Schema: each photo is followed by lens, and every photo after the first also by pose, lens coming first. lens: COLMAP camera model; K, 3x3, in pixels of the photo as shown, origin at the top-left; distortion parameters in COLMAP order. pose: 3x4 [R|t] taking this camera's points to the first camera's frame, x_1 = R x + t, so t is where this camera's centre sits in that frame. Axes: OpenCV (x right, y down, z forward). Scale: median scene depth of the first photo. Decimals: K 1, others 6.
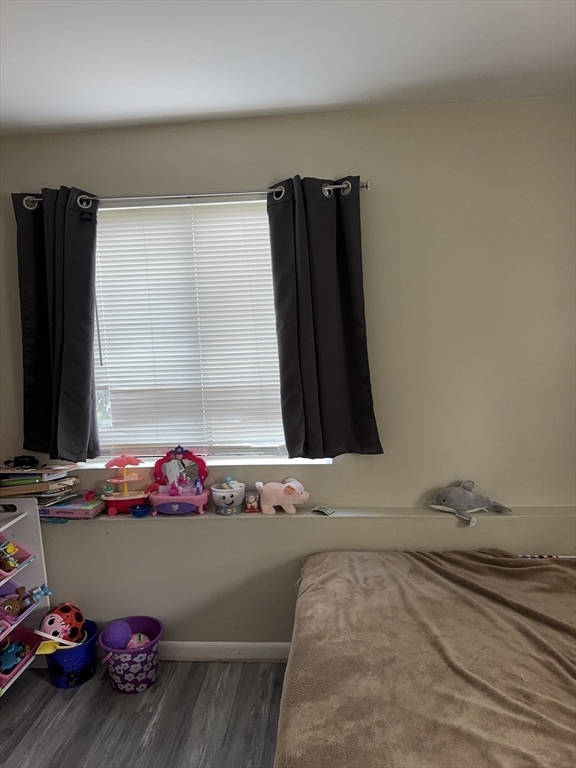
lens RADIAL K [[544.6, 0, 285.1], [0, 544.6, 382.3], [0, 0, 1]] dist [0.060973, -0.065032]
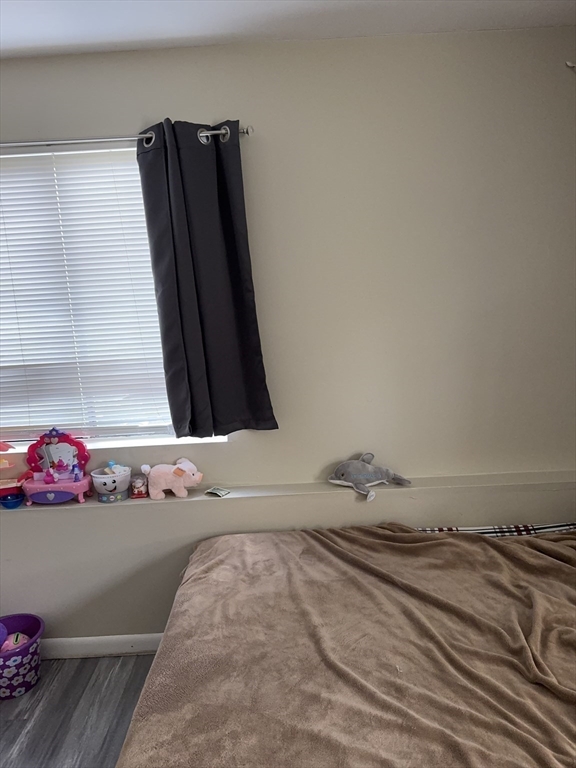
lens RADIAL K [[544.6, 0, 285.1], [0, 544.6, 382.3], [0, 0, 1]] dist [0.060973, -0.065032]
pose [[0.996584, -0.029620, 0.077096, 0.126272], [0.025177, 0.998001, 0.057971, -0.001934], [-0.078659, -0.055832, 0.995337, 0.081716]]
